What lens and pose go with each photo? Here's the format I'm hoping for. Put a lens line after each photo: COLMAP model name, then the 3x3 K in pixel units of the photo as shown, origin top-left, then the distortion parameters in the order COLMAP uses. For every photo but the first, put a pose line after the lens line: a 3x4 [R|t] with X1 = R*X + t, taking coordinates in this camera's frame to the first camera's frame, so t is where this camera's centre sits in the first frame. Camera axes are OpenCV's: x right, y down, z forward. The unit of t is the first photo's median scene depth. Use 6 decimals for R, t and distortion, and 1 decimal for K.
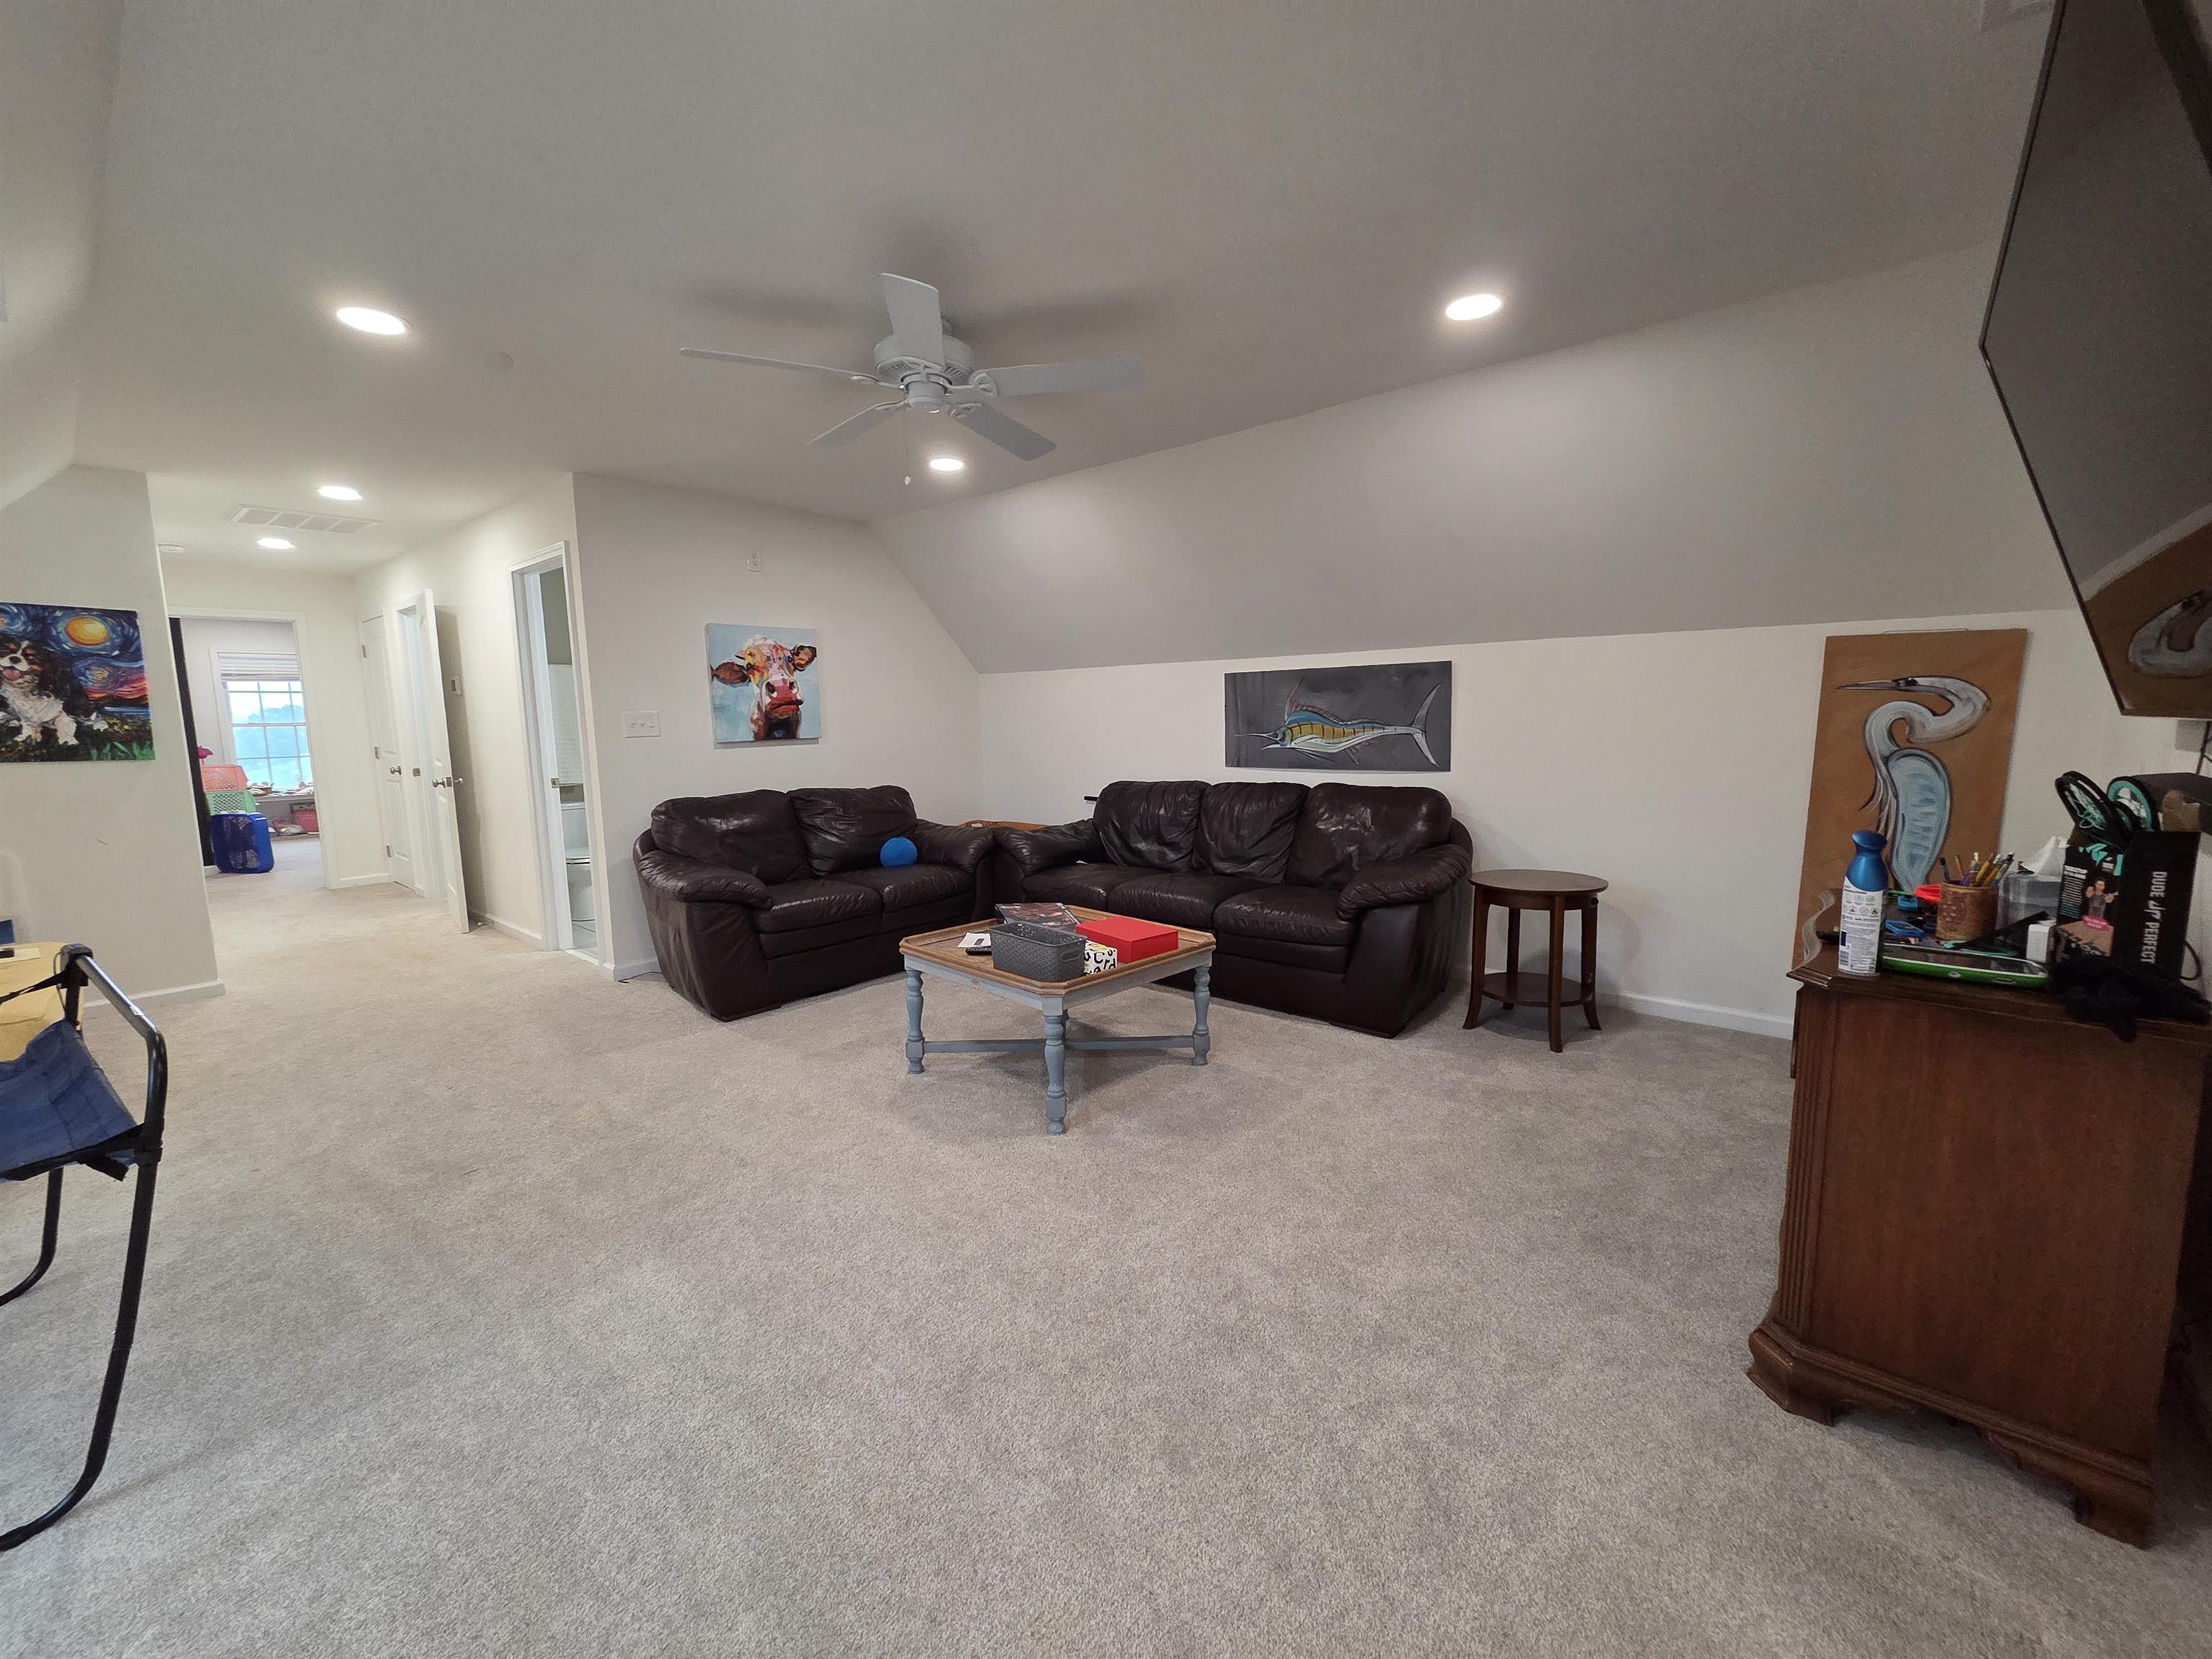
lens RADIAL K [[901.7, 0, 1104.9], [0, 901.7, 820.7], [0, 0, 1]] dist [0.002995, -0.000156]
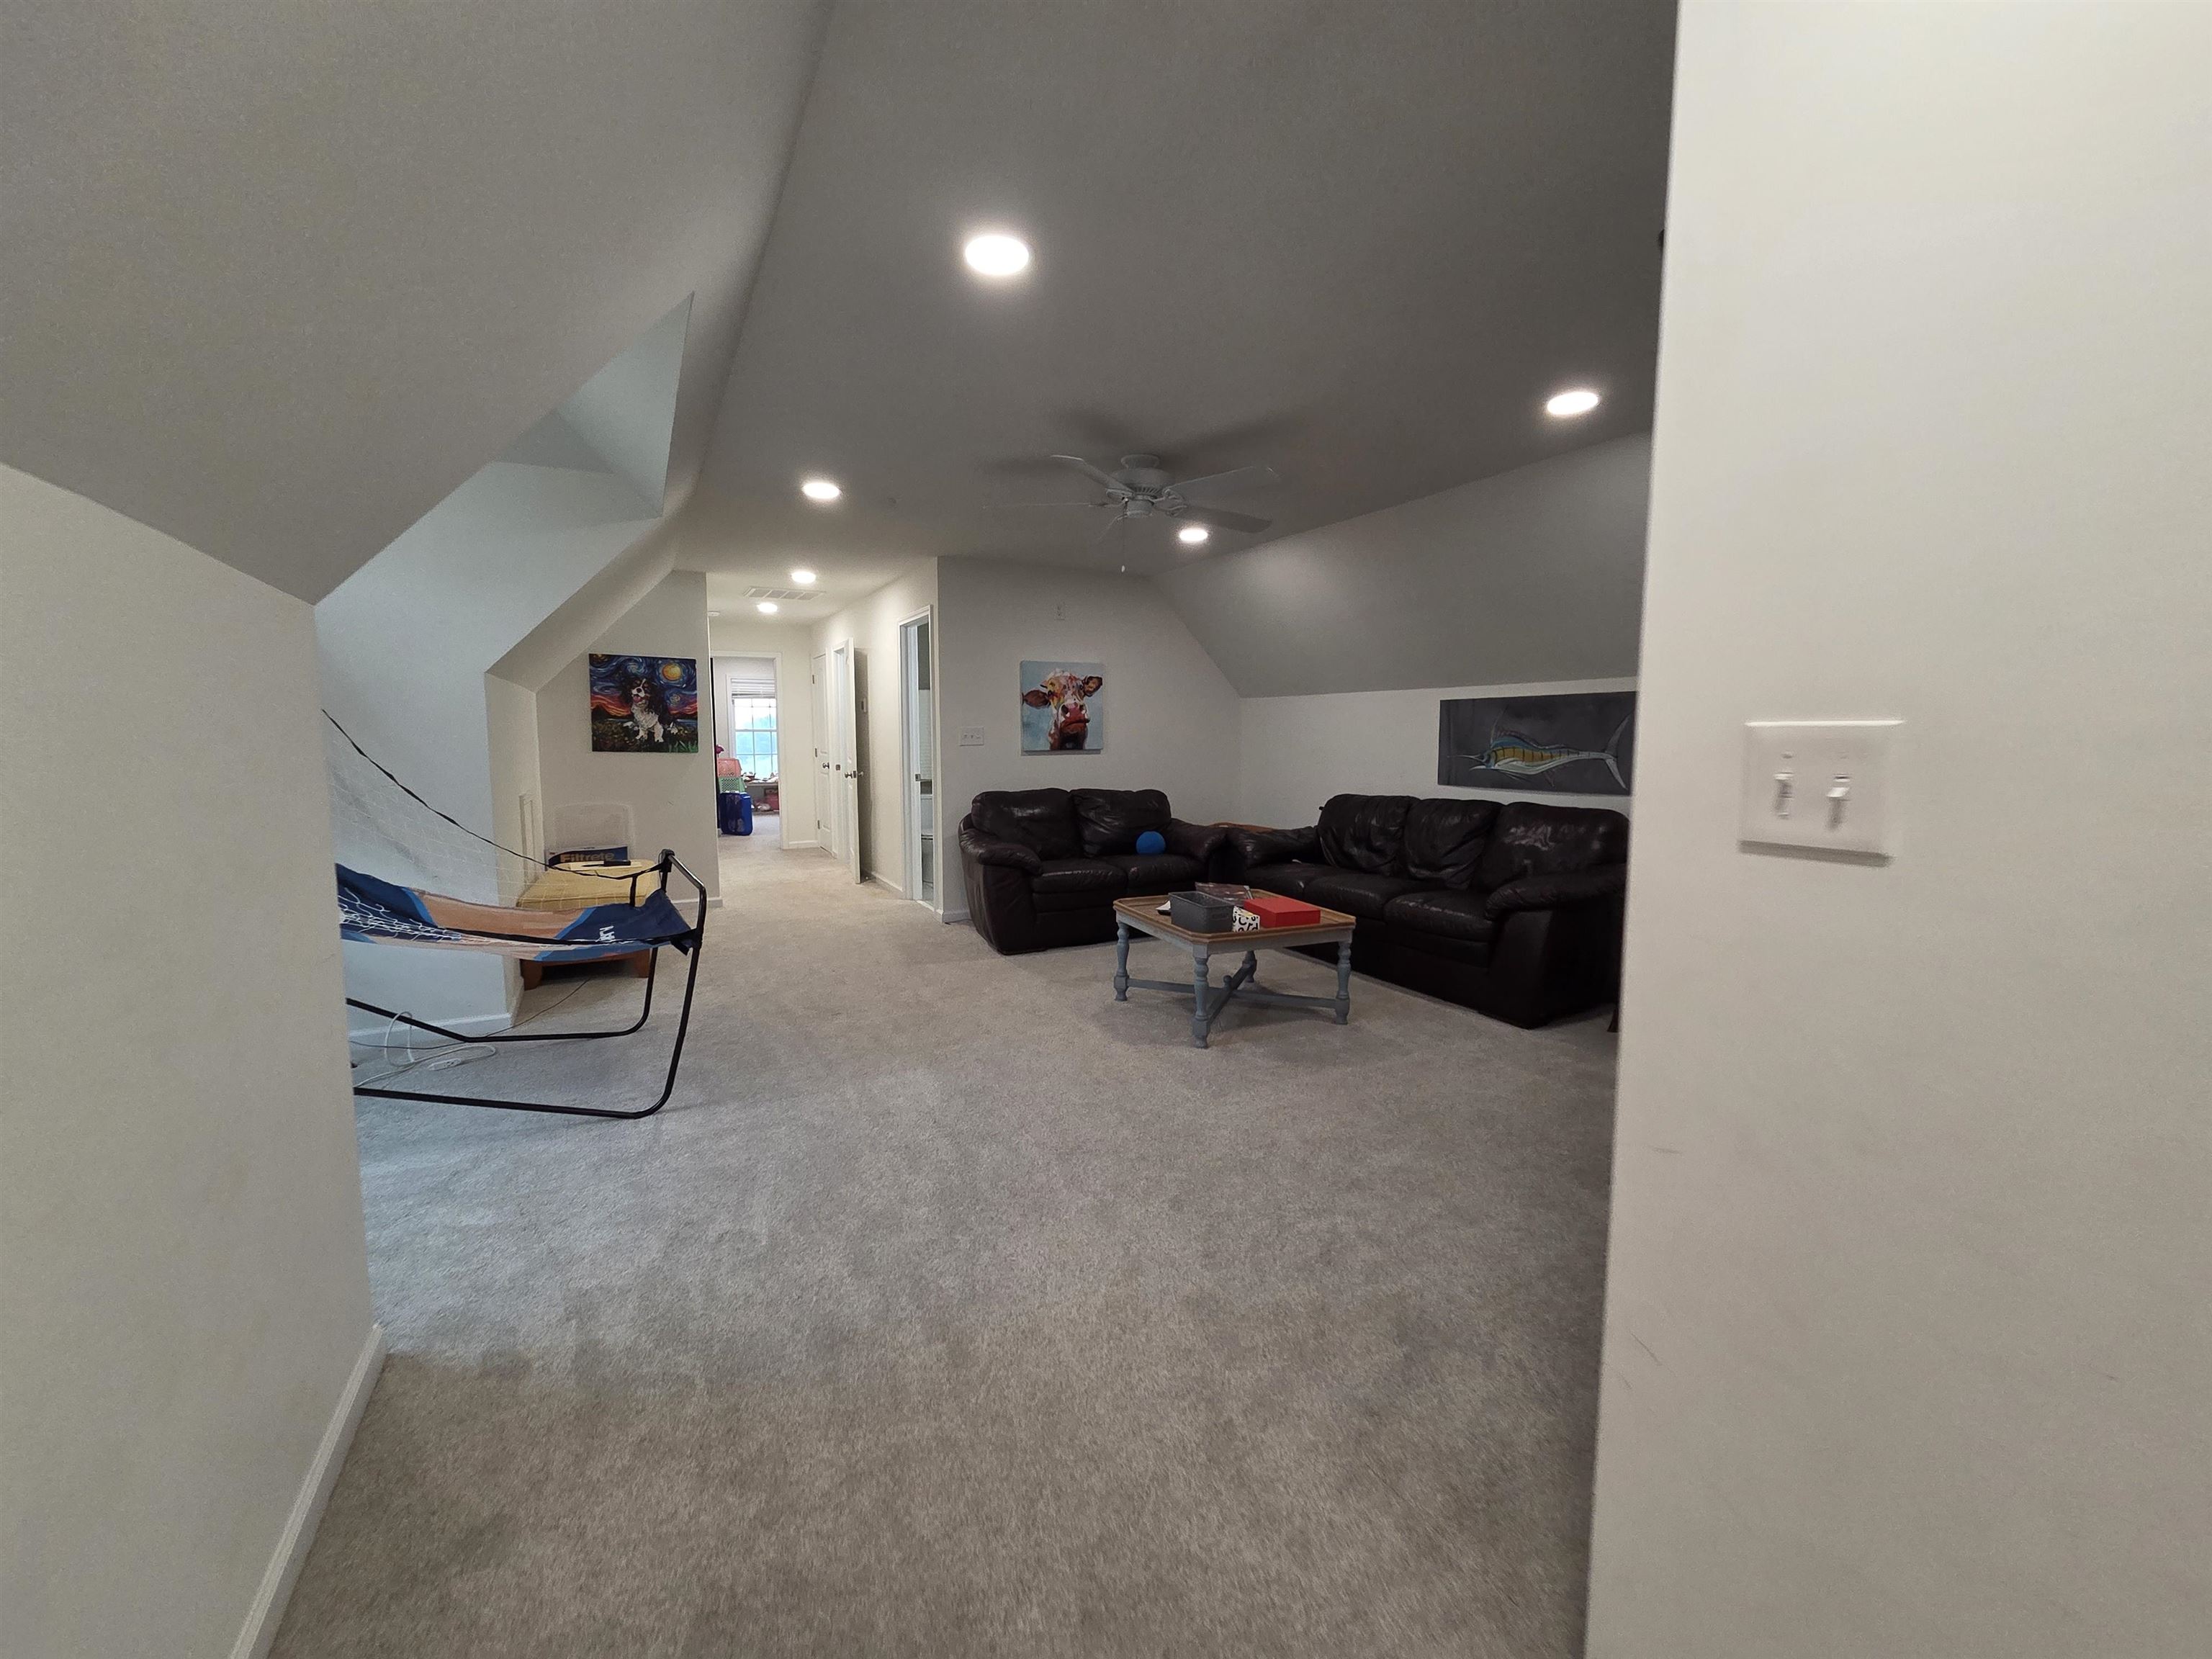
lens RADIAL K [[901.7, 0, 1099.5], [0, 901.7, 814.5], [0, 0, 1]] dist [0.002995, -0.000156]
pose [[0.928139, 0.051398, -0.368669, 0.182251], [-0.060285, 0.998101, -0.012619, 0.017821], [0.367320, 0.033938, 0.929475, -0.199122]]
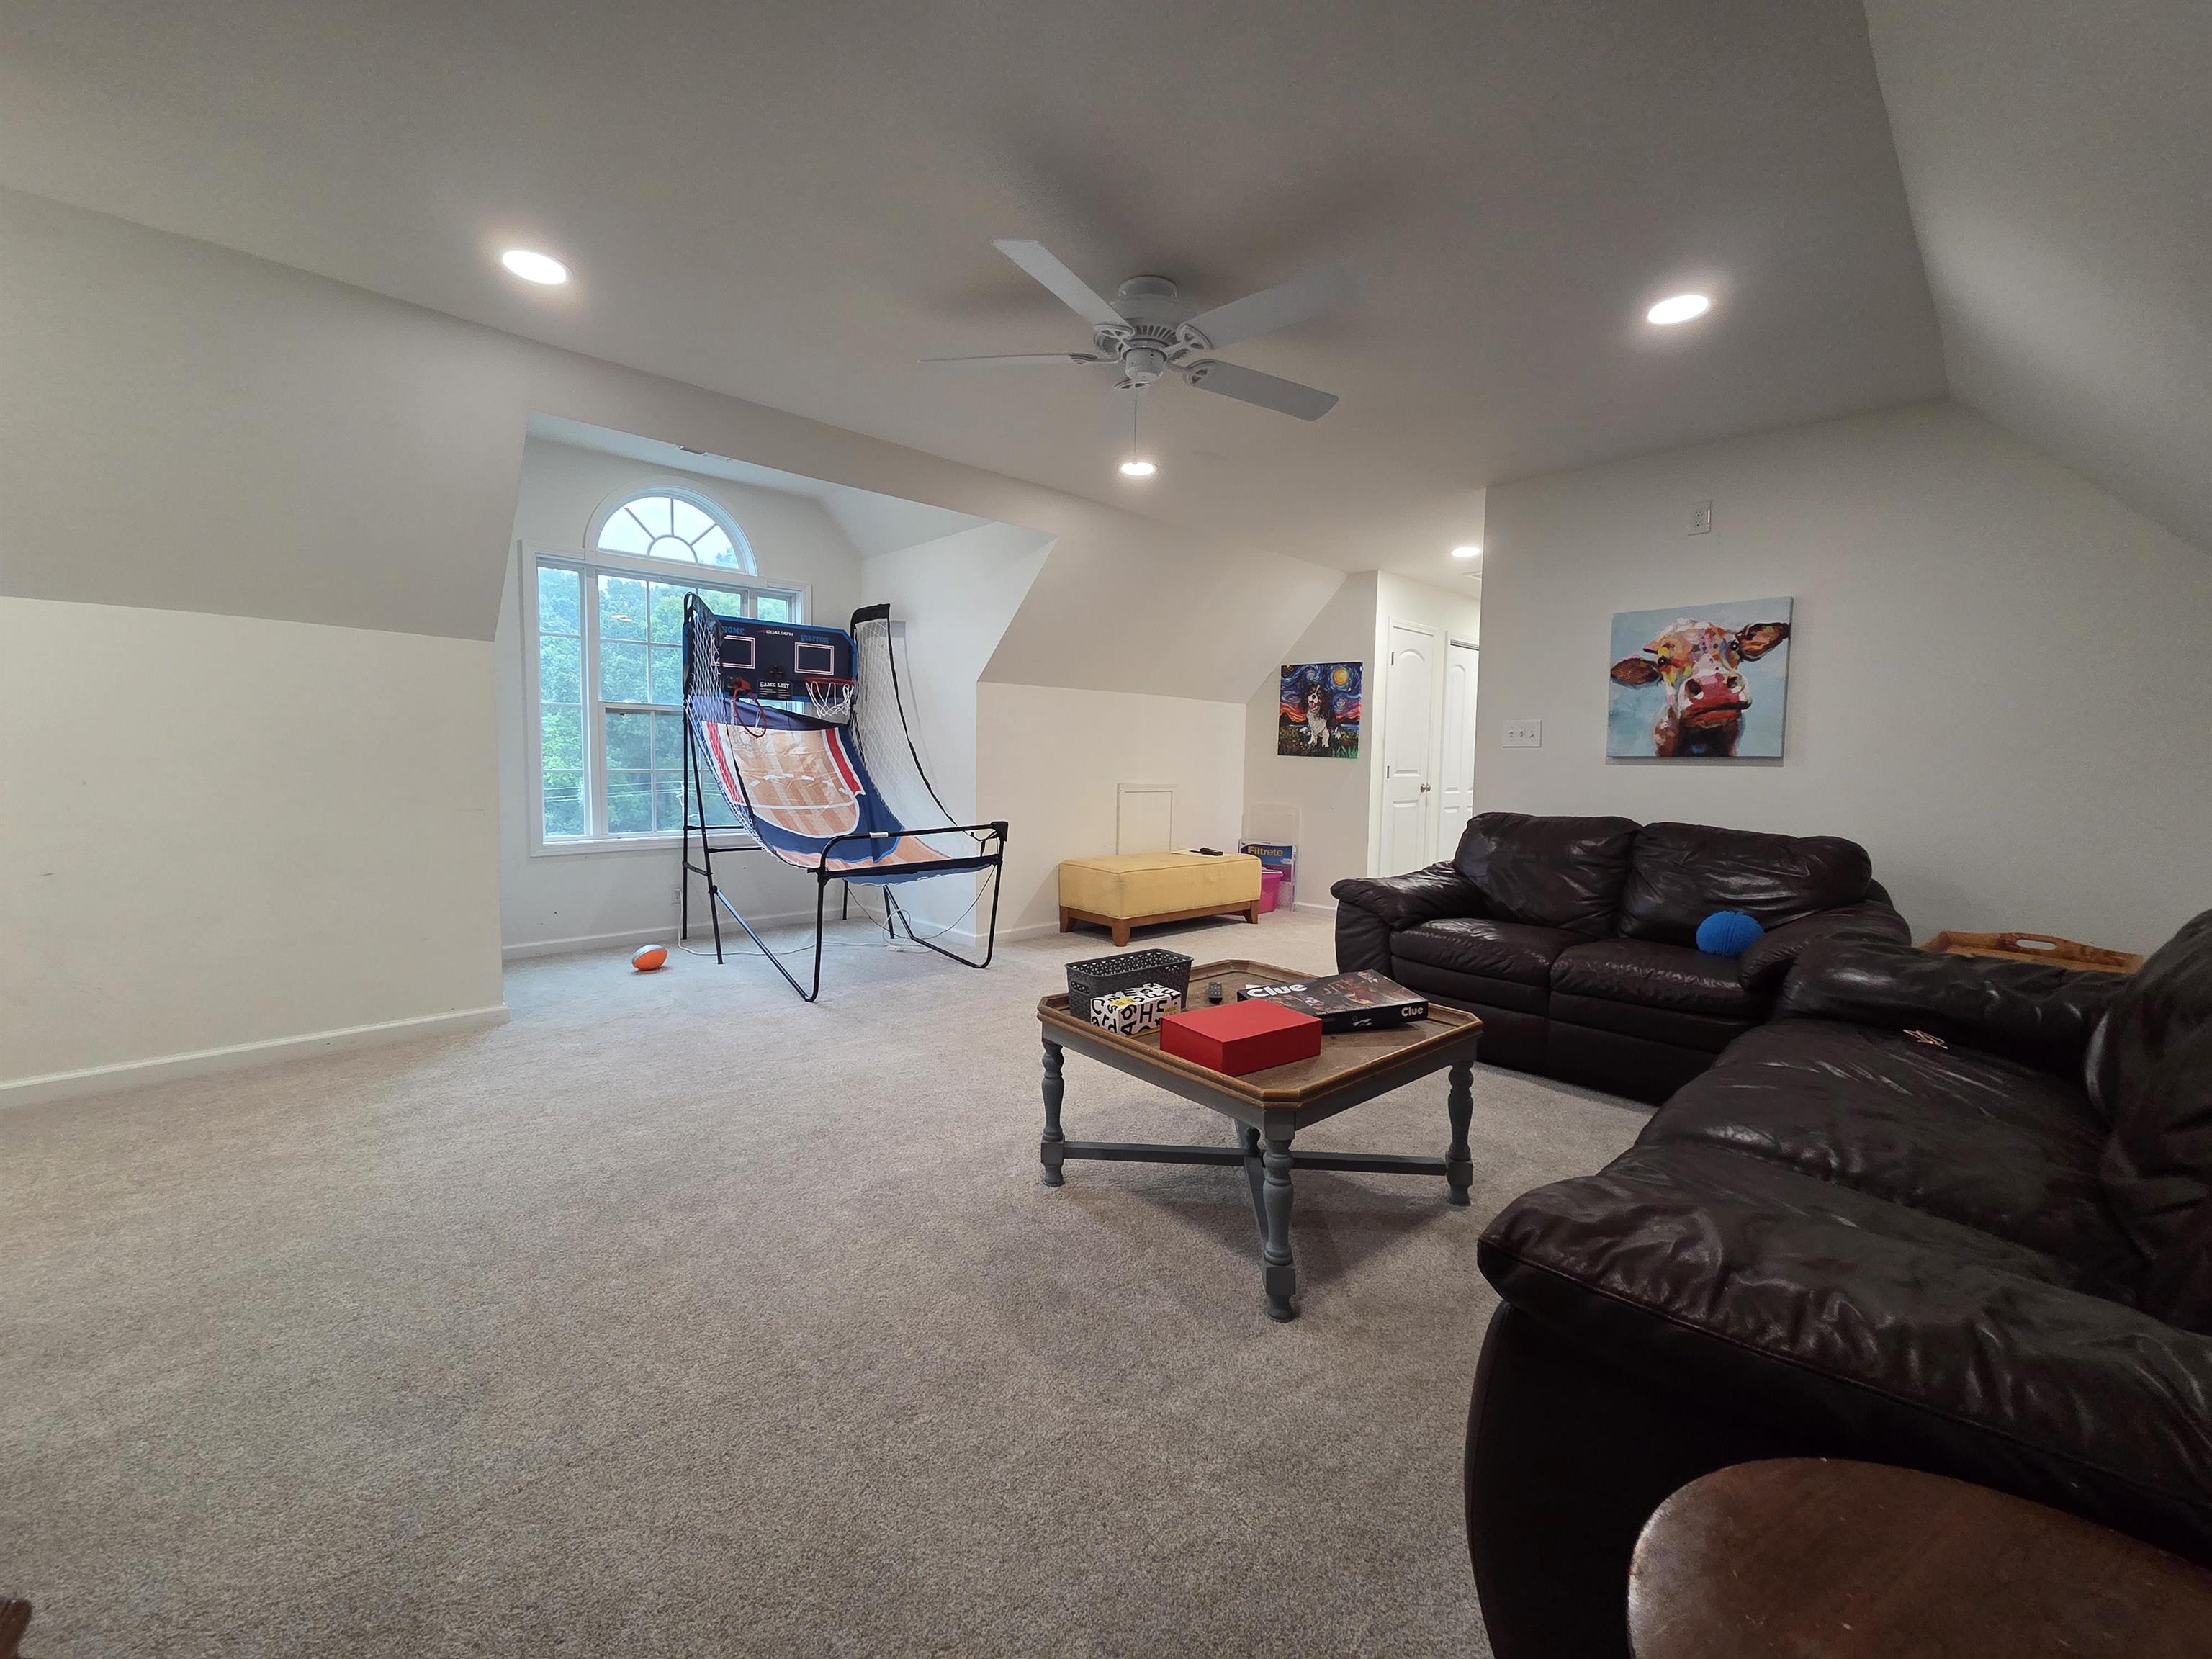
lens RADIAL K [[901.7, 0, 1101.3], [0, 901.7, 827.2], [0, 0, 1]] dist [0.002995, -0.000156]
pose [[-0.089967, 0.093589, -0.991538, 0.495590], [-0.133610, 0.985441, 0.105136, -0.054192], [0.986942, 0.141939, -0.076153, 0.691180]]
